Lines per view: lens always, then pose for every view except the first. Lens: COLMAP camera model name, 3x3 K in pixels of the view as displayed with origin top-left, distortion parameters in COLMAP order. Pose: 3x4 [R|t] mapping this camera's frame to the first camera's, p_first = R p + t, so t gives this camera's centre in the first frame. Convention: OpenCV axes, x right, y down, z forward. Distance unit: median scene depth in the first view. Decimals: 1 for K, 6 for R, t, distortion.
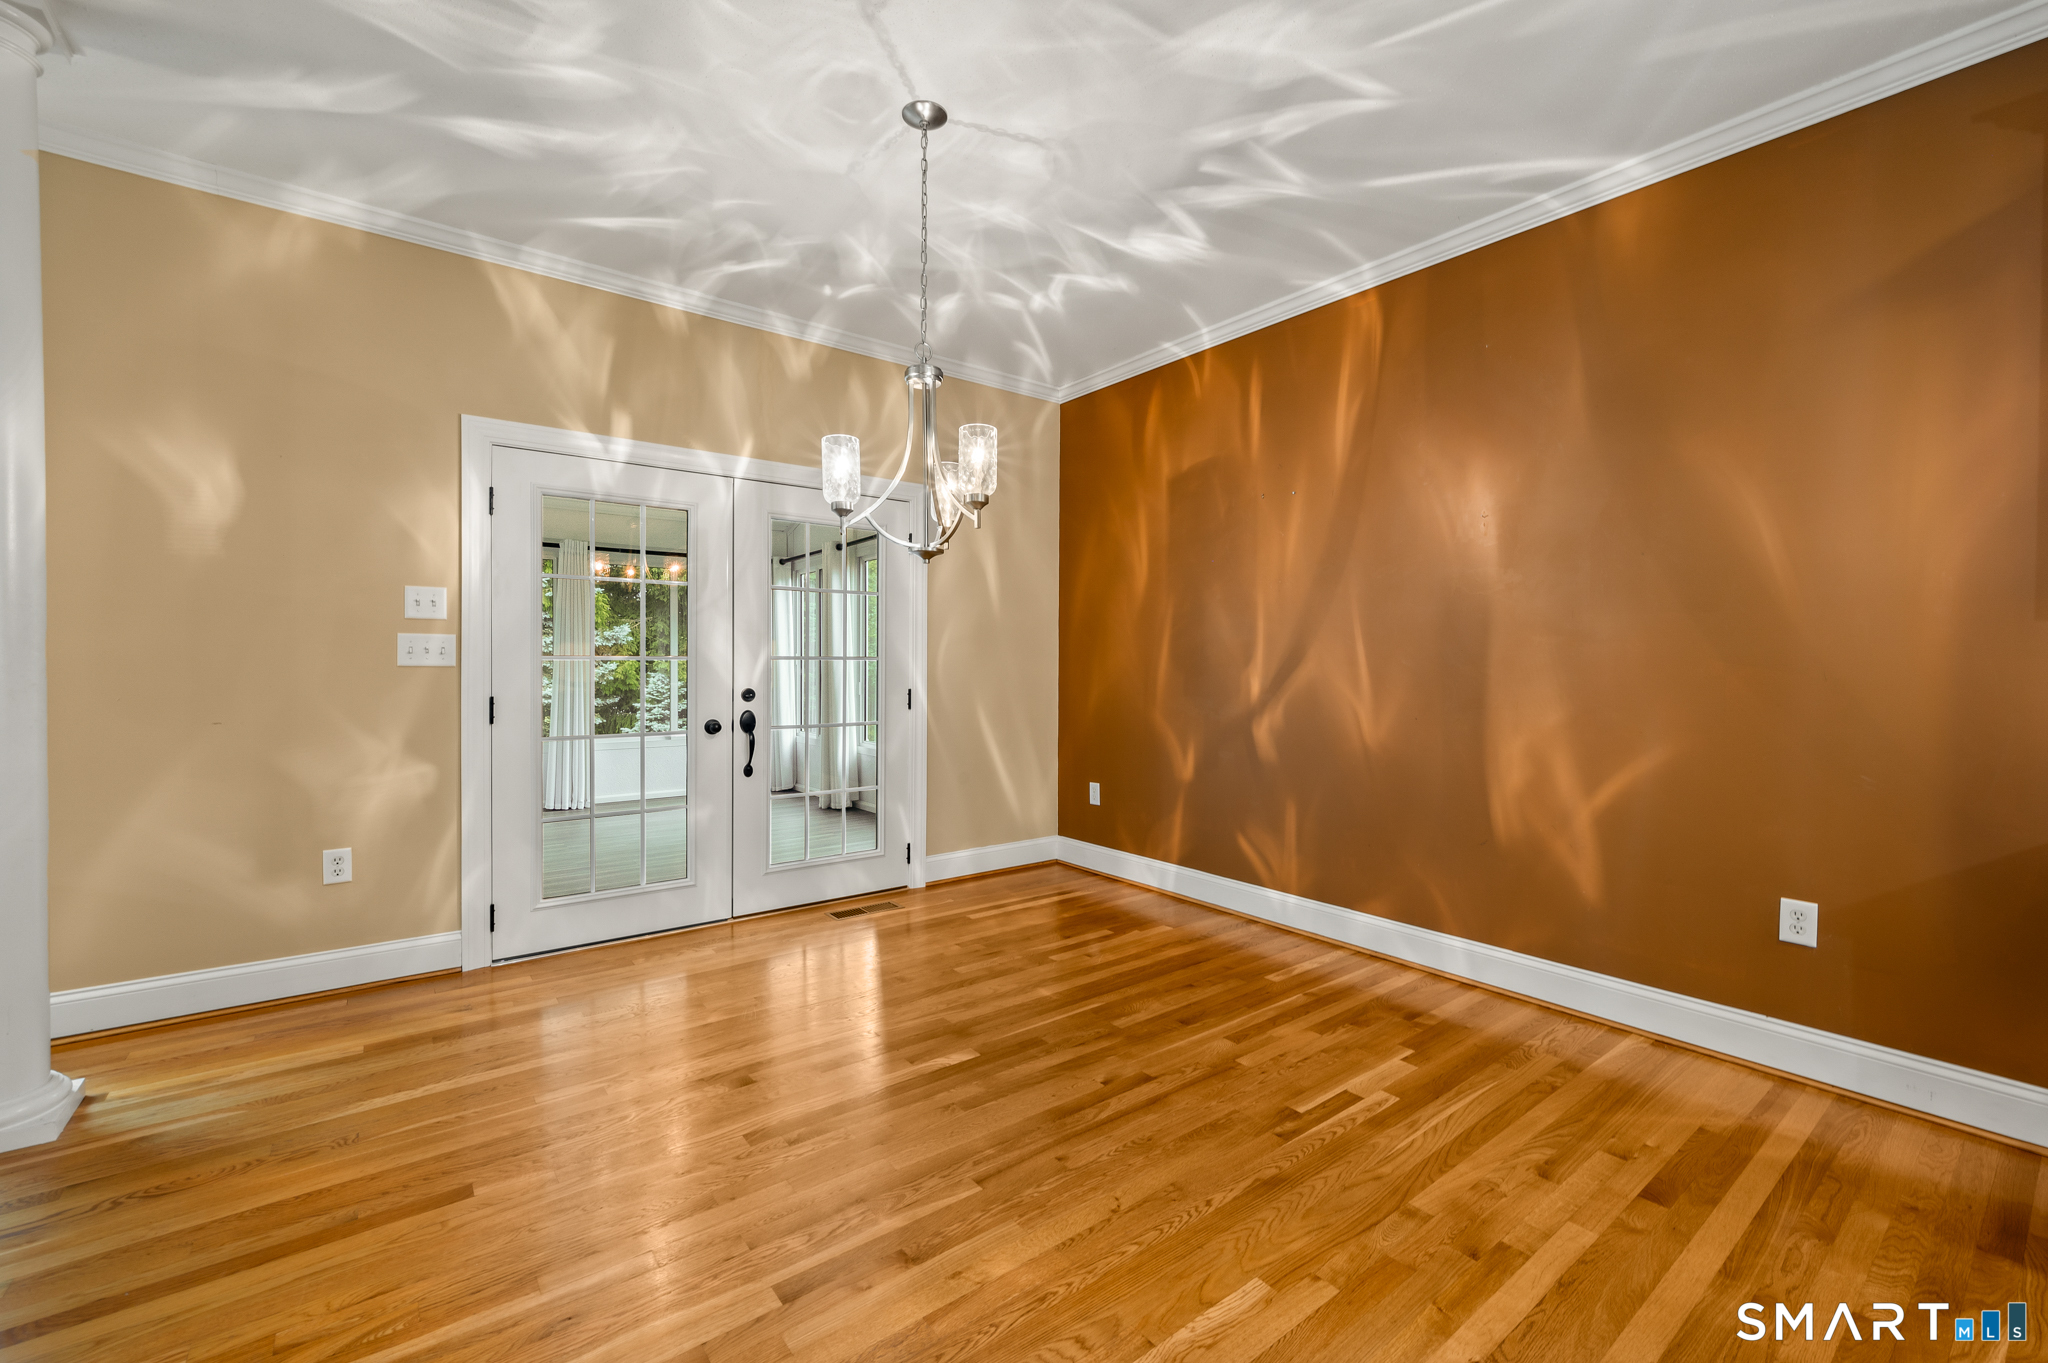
lens RADIAL K [[819.0, 0, 1029.2], [0, 819.0, 672.6], [0, 0, 1]] dist [0.003106, -0.000106]
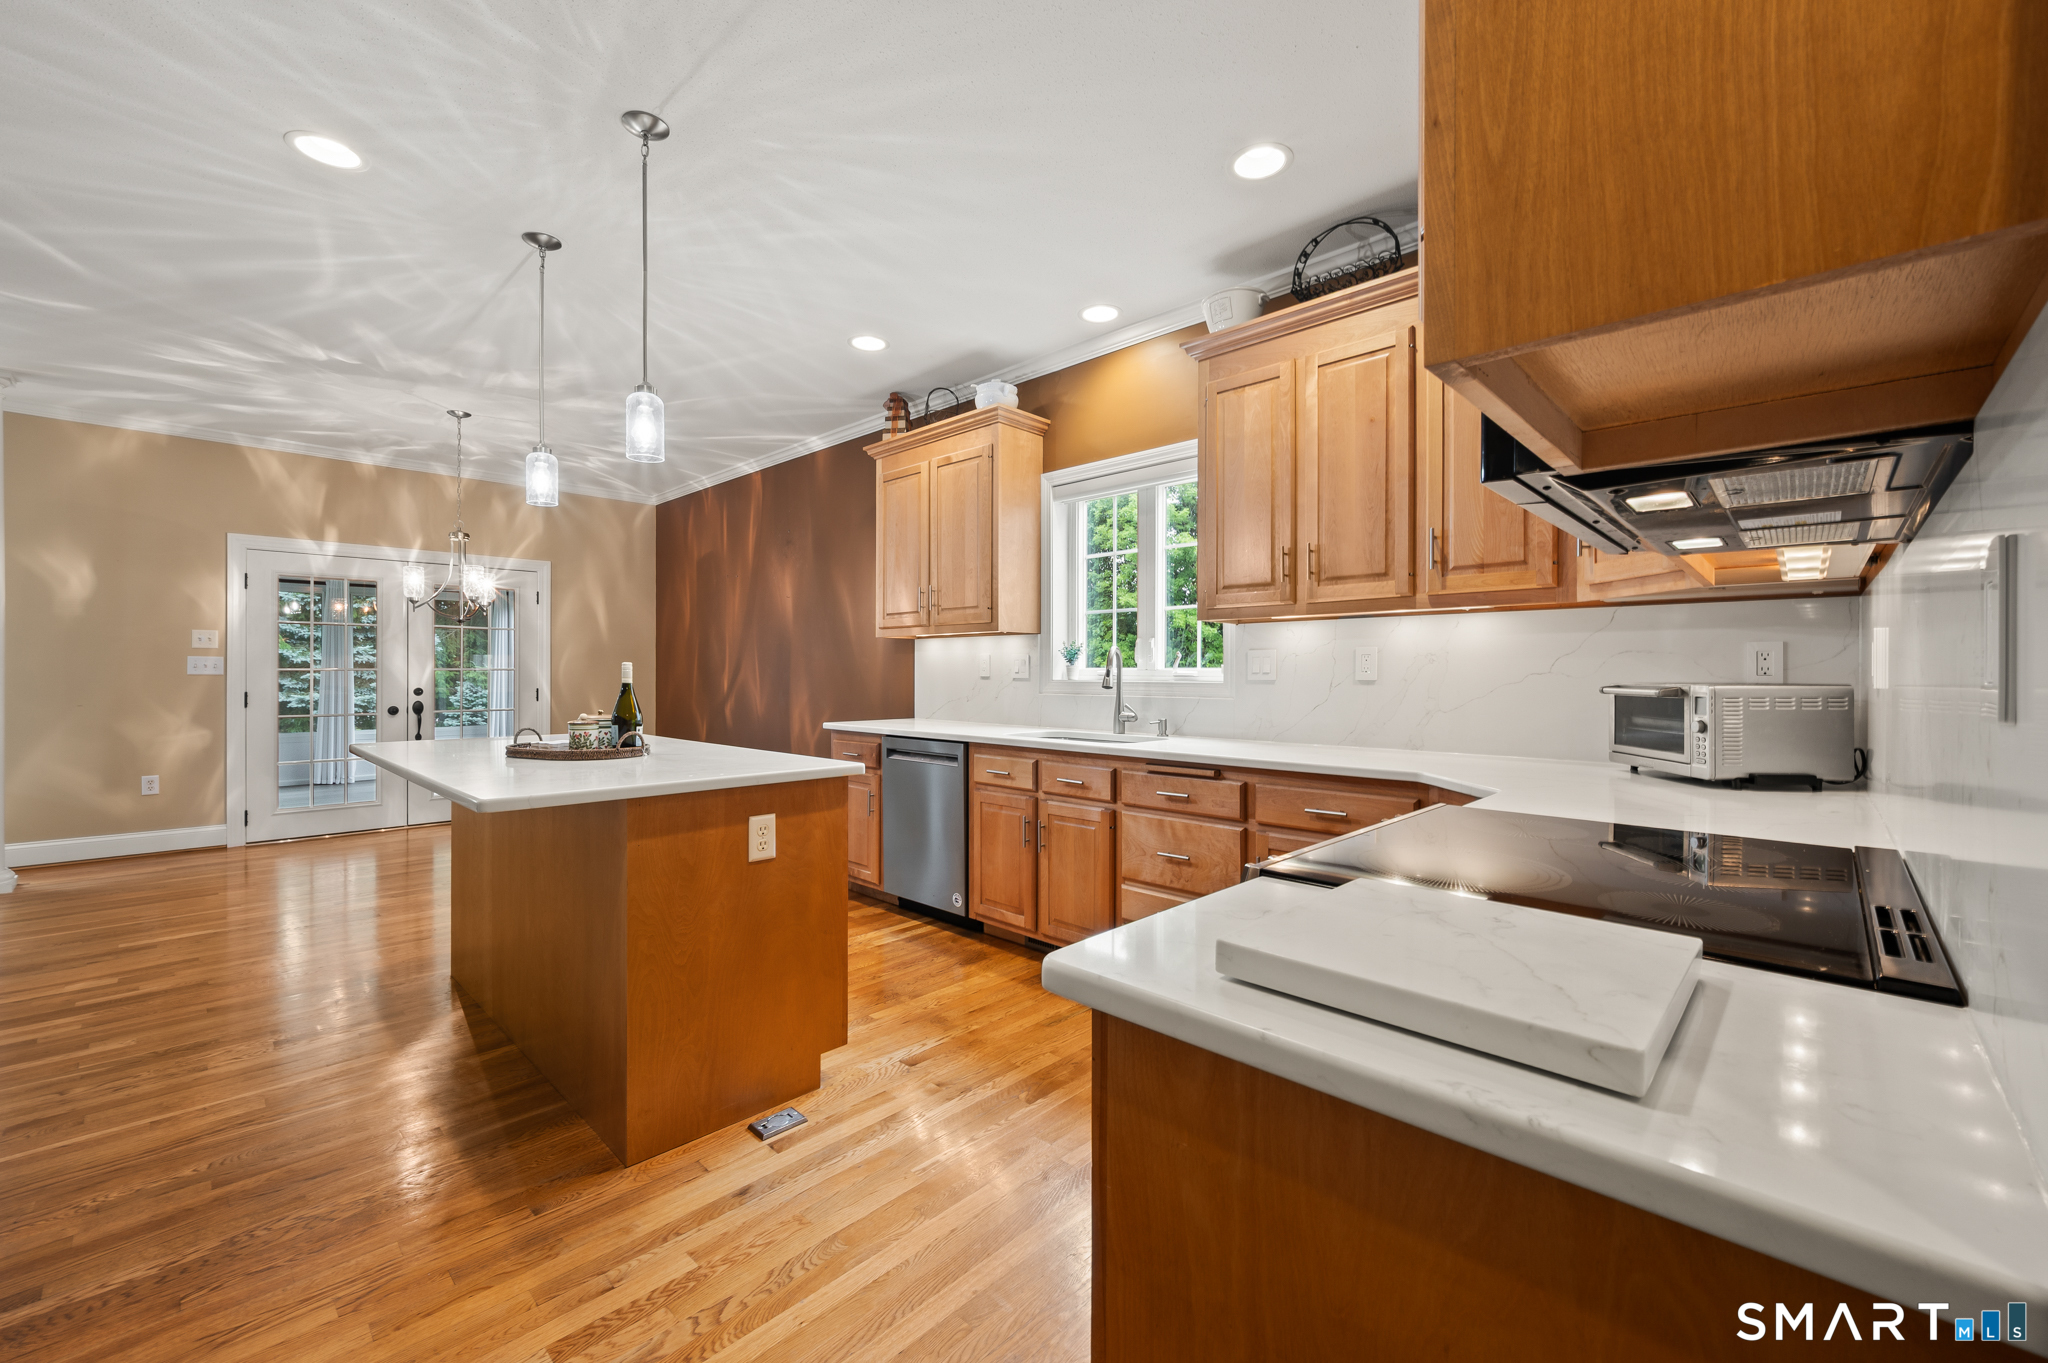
lens RADIAL K [[819.0, 0, 975.5], [0, 819.0, 675.9], [0, 0, 1]] dist [0.003106, -0.000106]
pose [[0.994962, -0.002590, 0.100222, 0.696925], [0.003334, 0.999968, -0.007253, 0.012680], [-0.100200, 0.007551, 0.994939, -0.874368]]
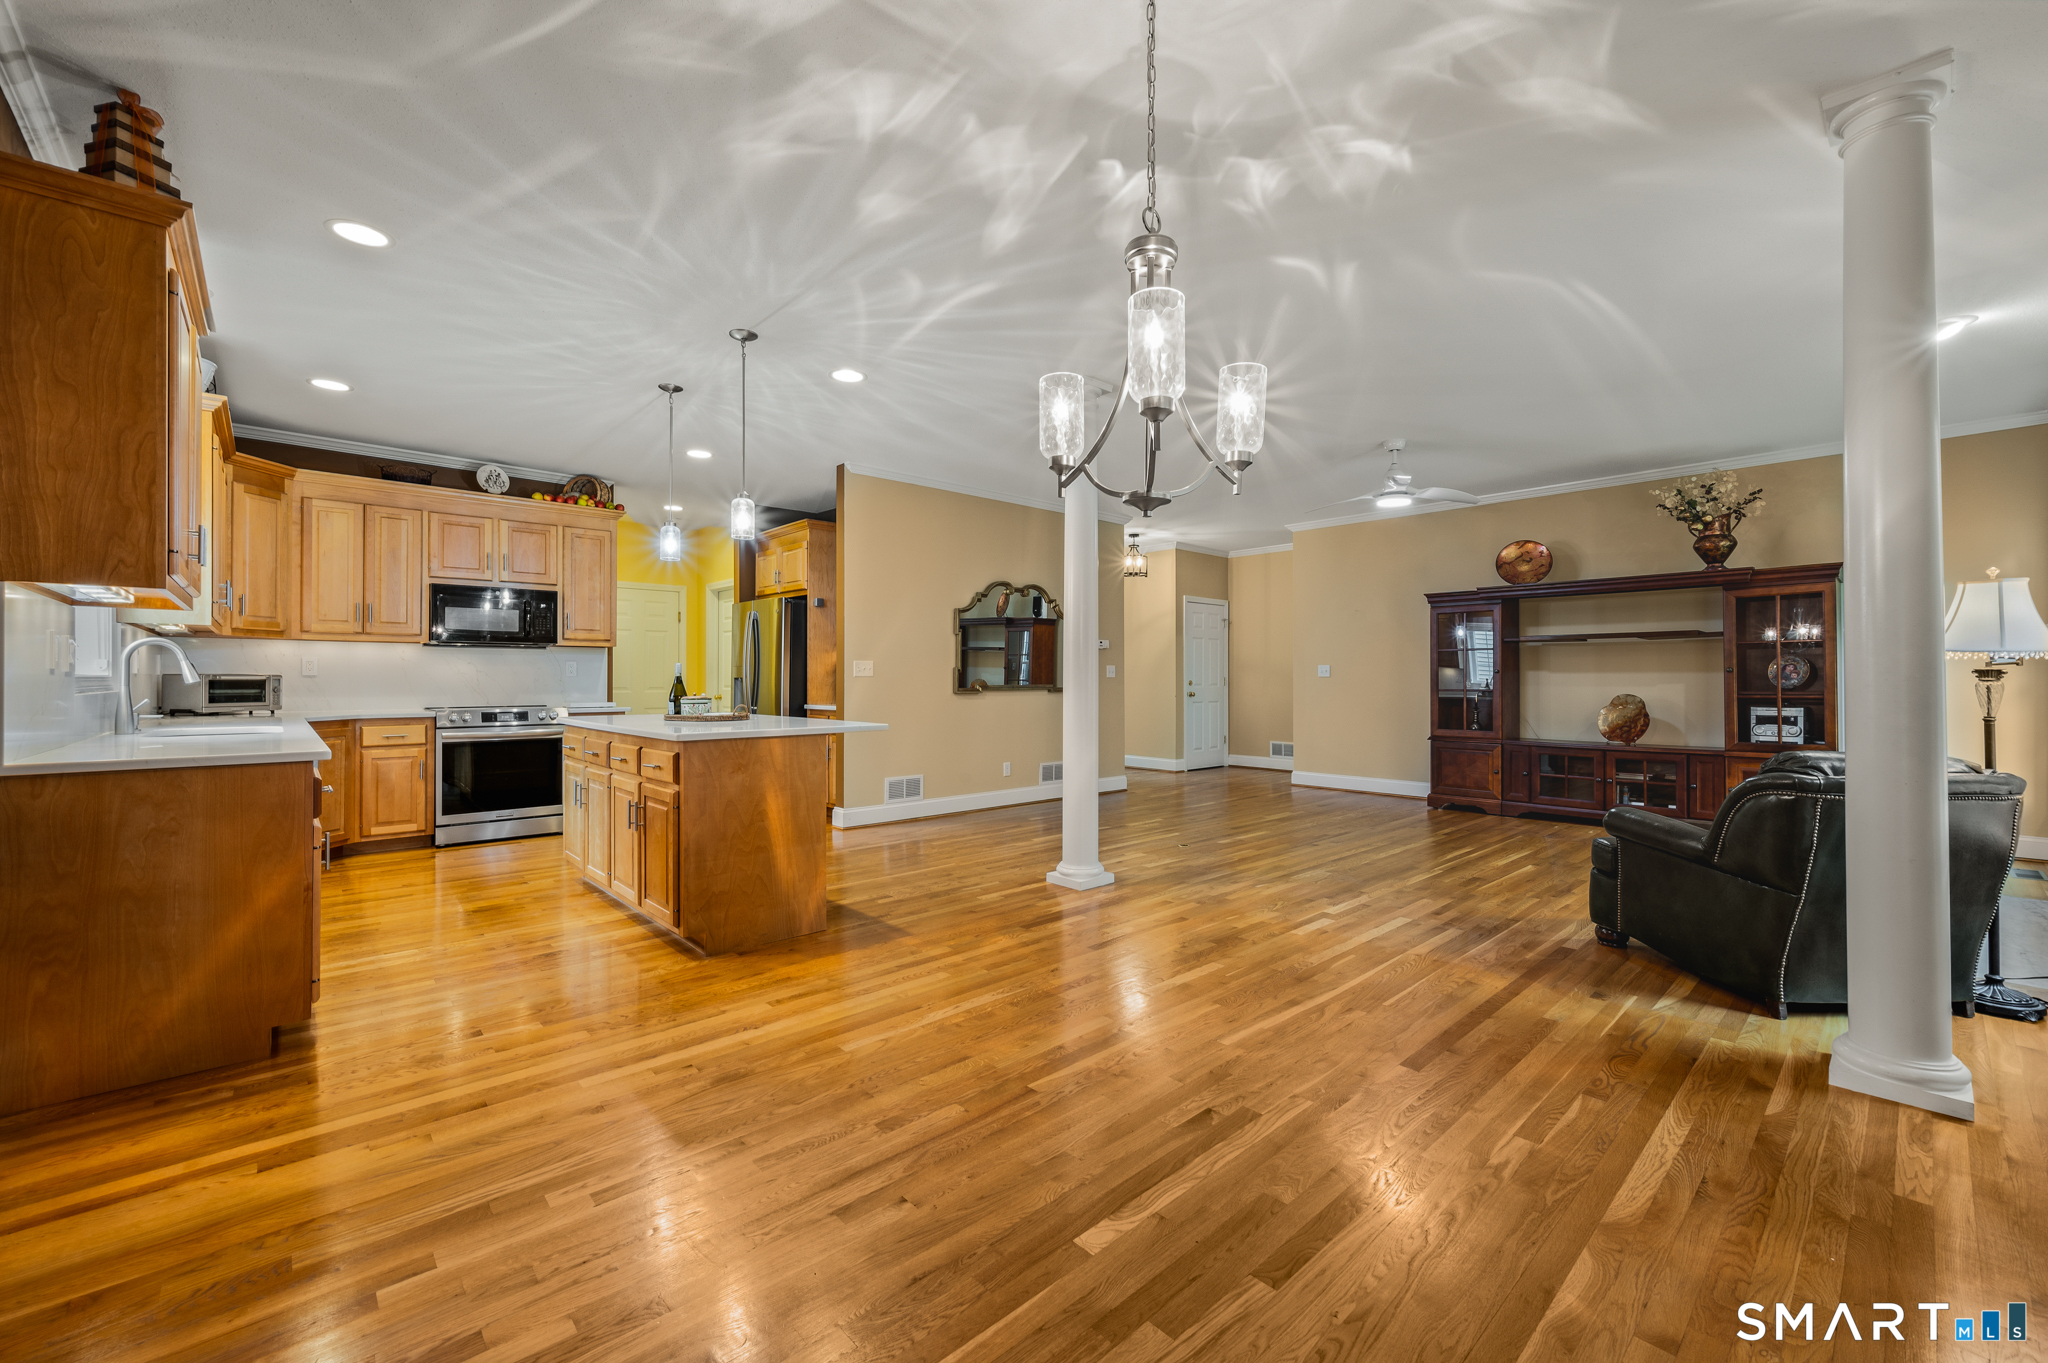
lens RADIAL K [[819.0, 0, 1013.9], [0, 819.0, 680.2], [0, 0, 1]] dist [0.003106, -0.000106]
pose [[-0.997254, -0.005764, -0.073836, 0.018668], [-0.006727, 0.999895, 0.012808, -0.000228], [0.073754, 0.013270, -0.997188, 1.249936]]
